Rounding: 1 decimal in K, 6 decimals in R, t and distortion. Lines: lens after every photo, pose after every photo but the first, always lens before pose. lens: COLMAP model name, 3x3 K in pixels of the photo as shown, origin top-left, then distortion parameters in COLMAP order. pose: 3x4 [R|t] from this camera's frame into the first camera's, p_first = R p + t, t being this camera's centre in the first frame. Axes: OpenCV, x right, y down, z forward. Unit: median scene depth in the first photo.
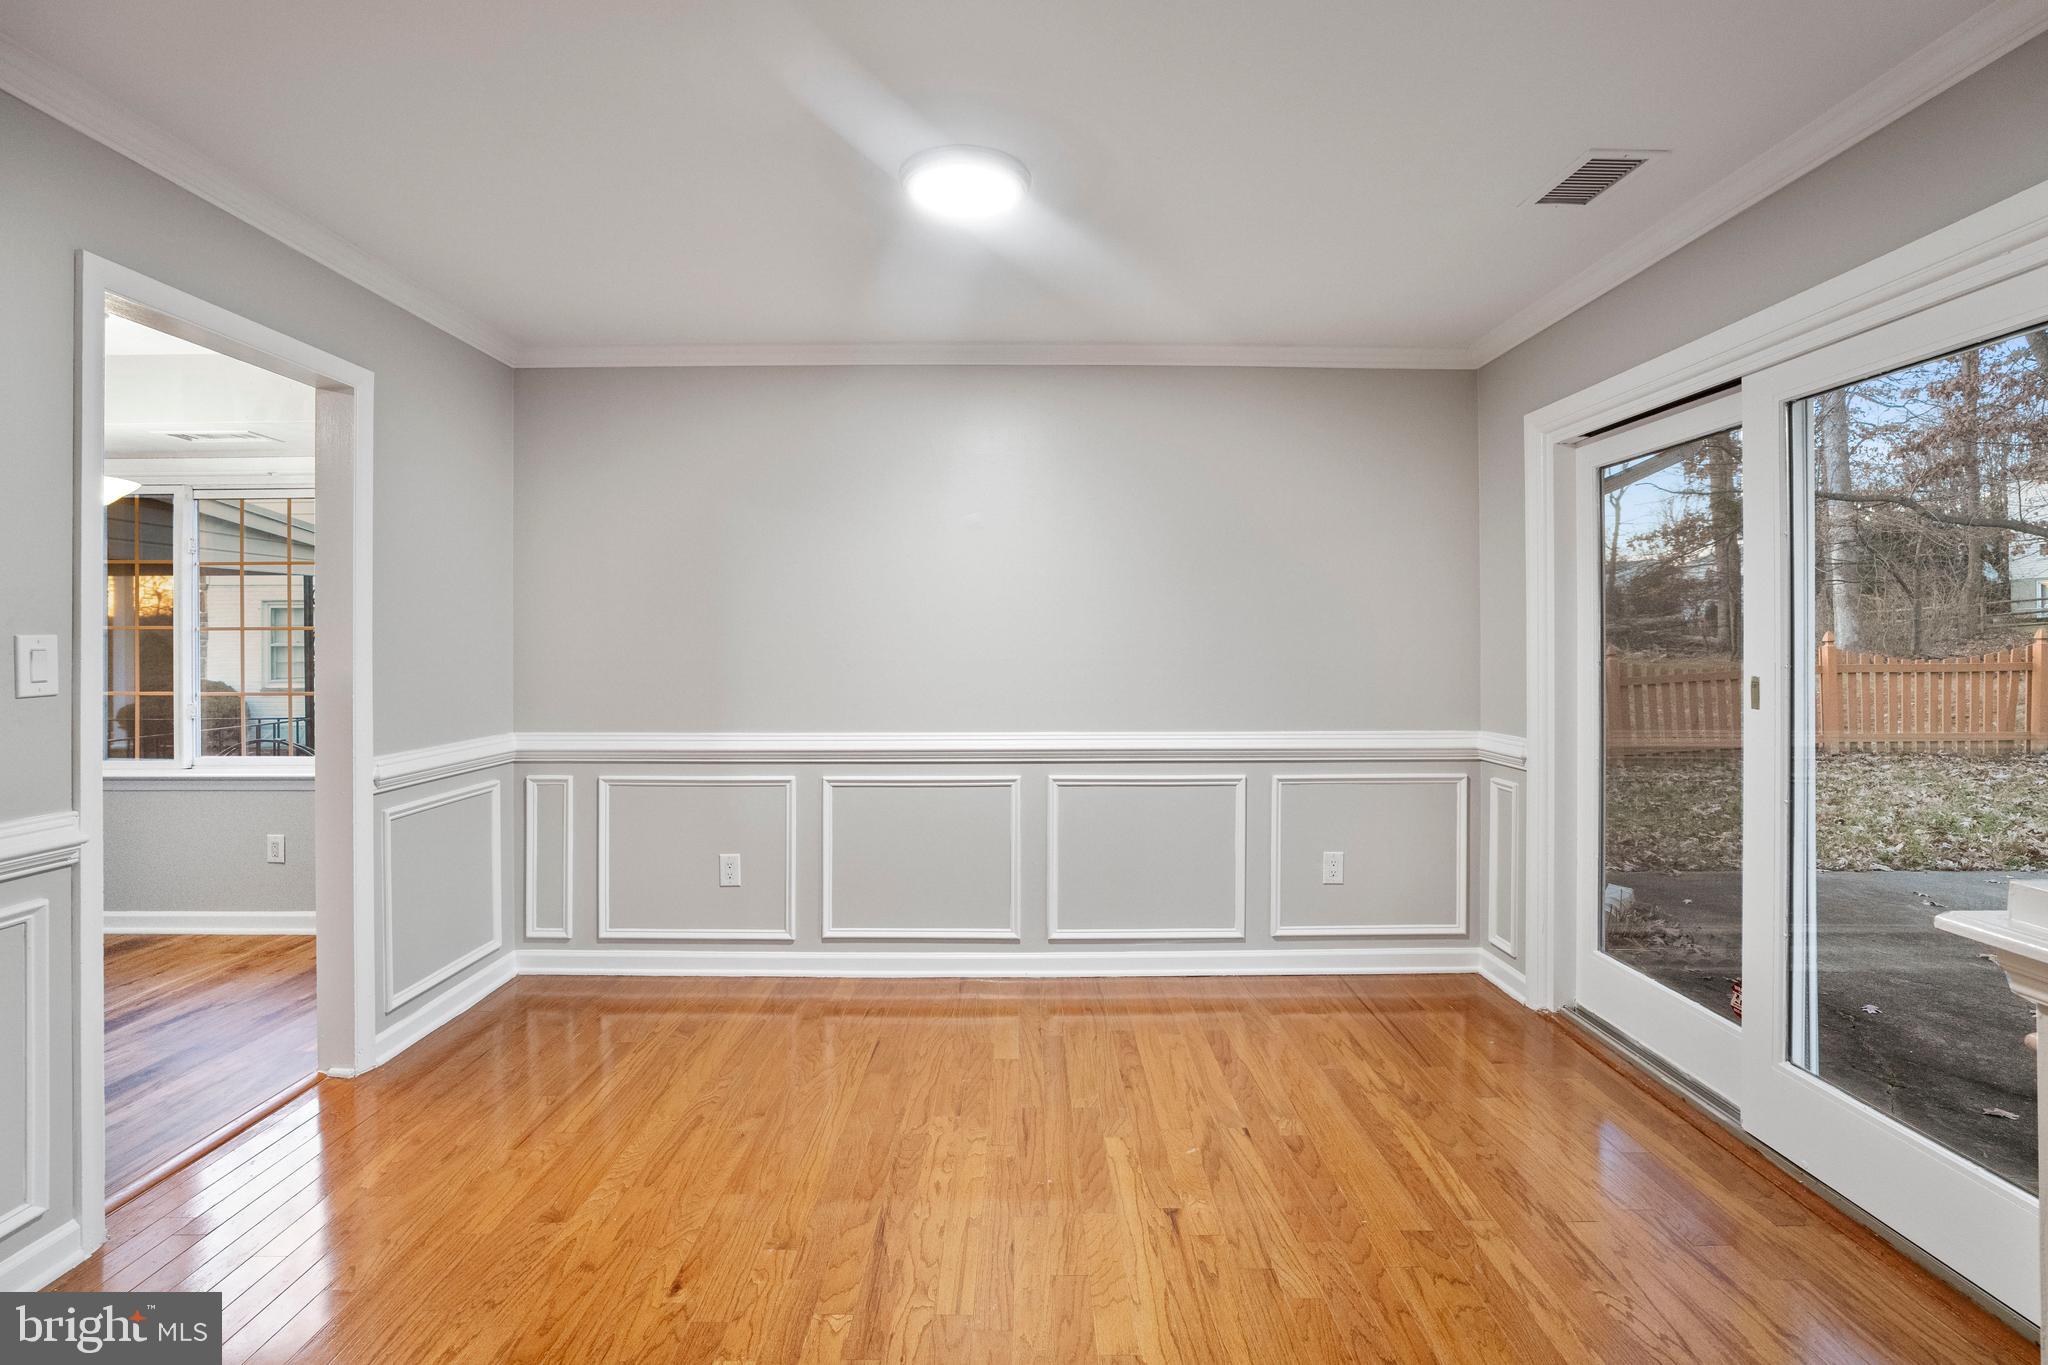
lens RADIAL K [[943.7, 0, 1026.6], [0, 943.7, 653.7], [0, 0, 1]] dist [-0.039959, 0.016502]
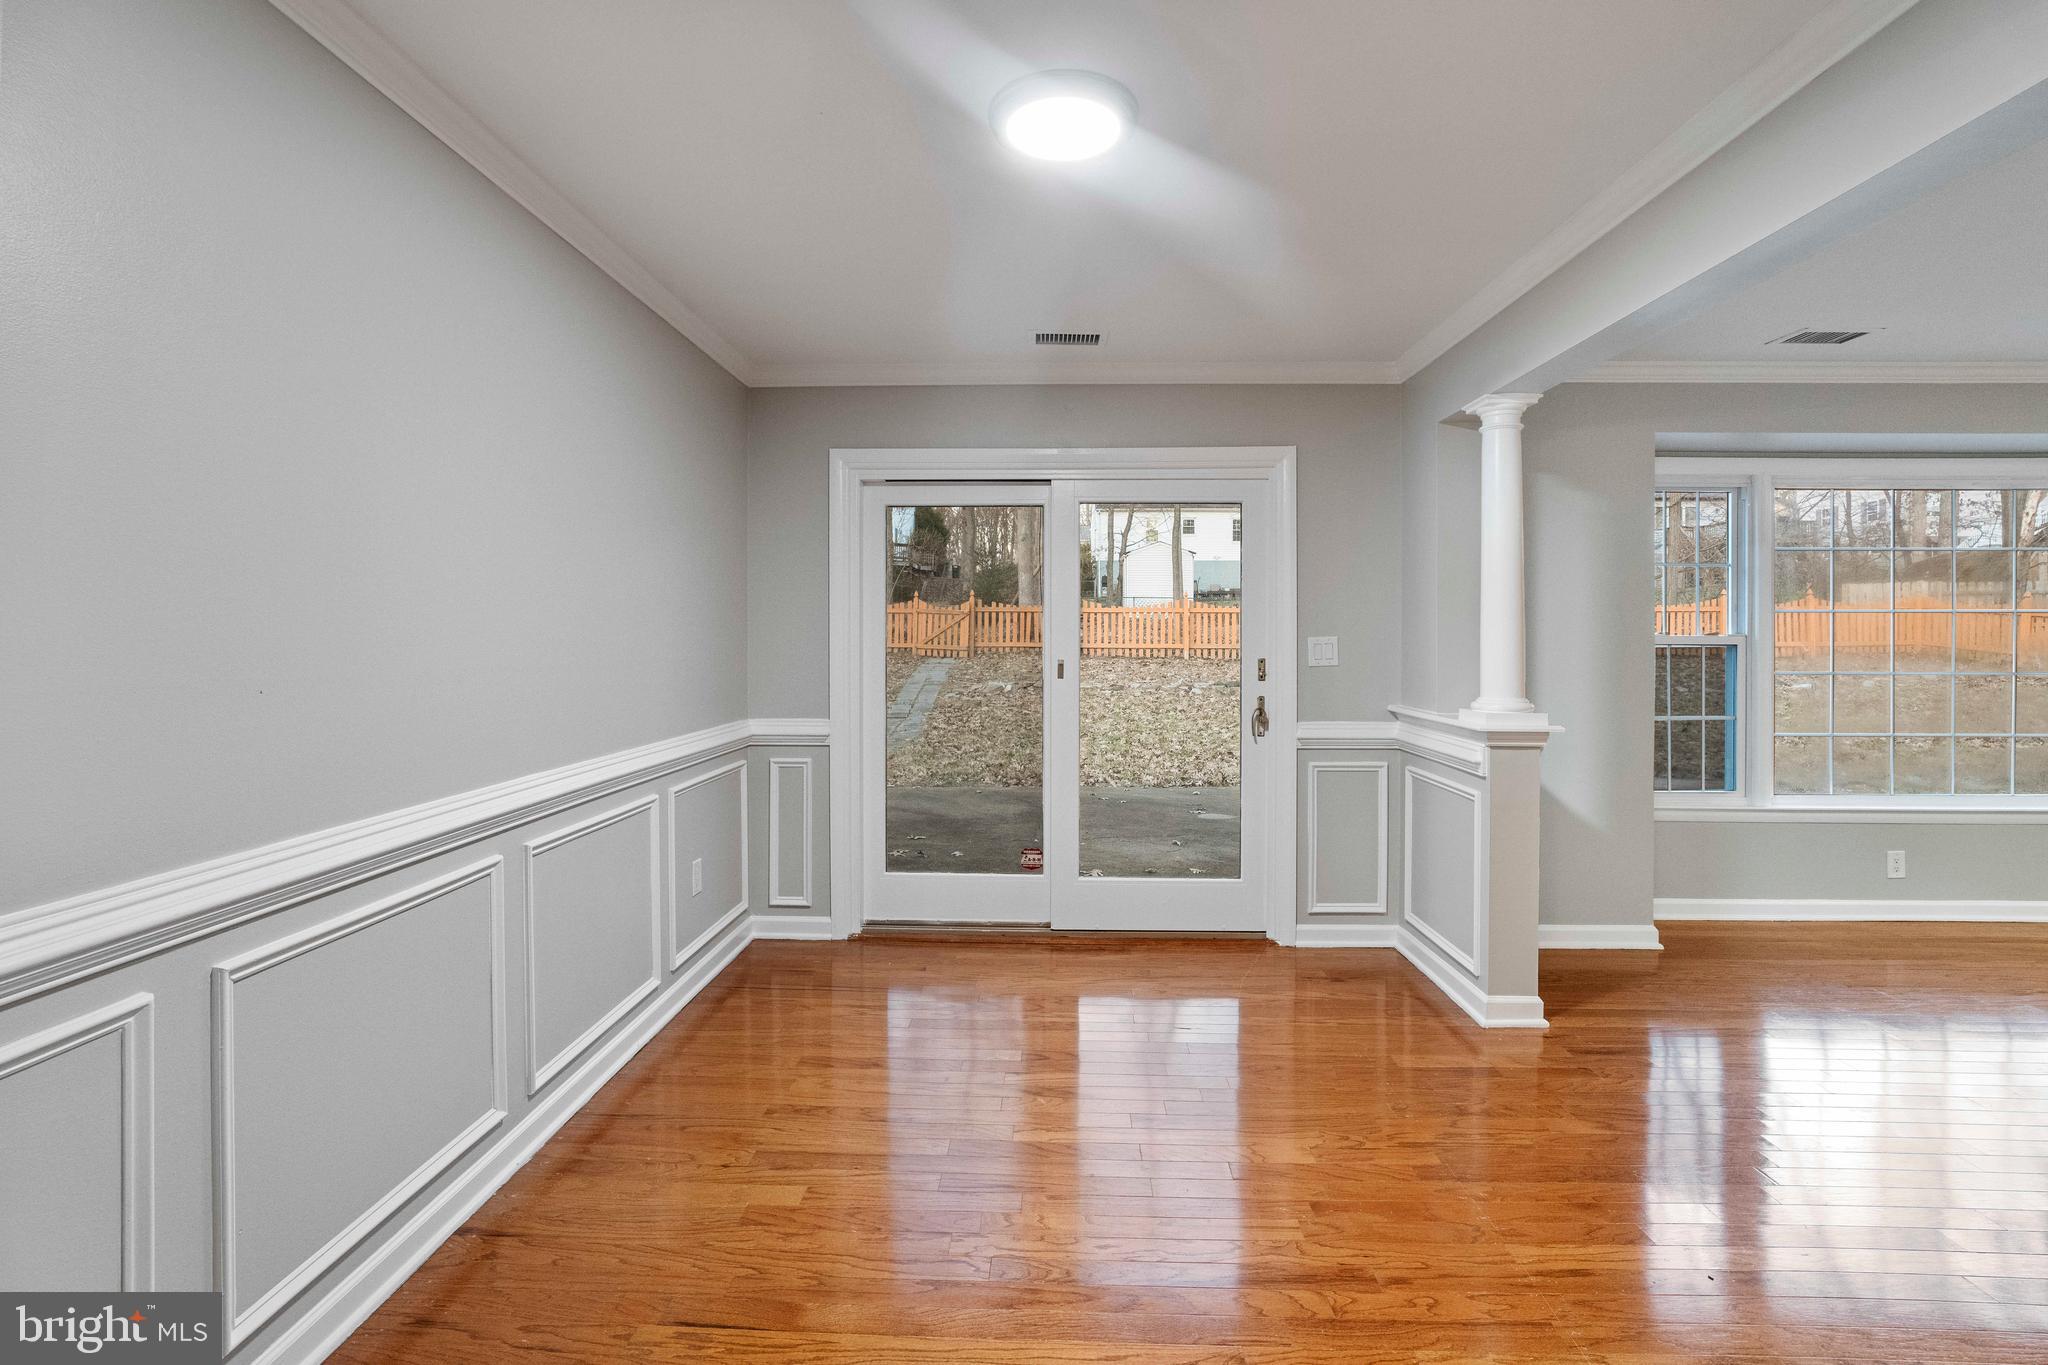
lens RADIAL K [[943.7, 0, 1026.6], [0, 943.7, 653.7], [0, 0, 1]] dist [-0.039959, 0.016502]
pose [[0.039946, -0.016202, 0.999070, -0.667023], [0.002491, 0.999867, 0.016116, -0.012244], [-0.999199, 0.001845, 0.039981, 0.699676]]
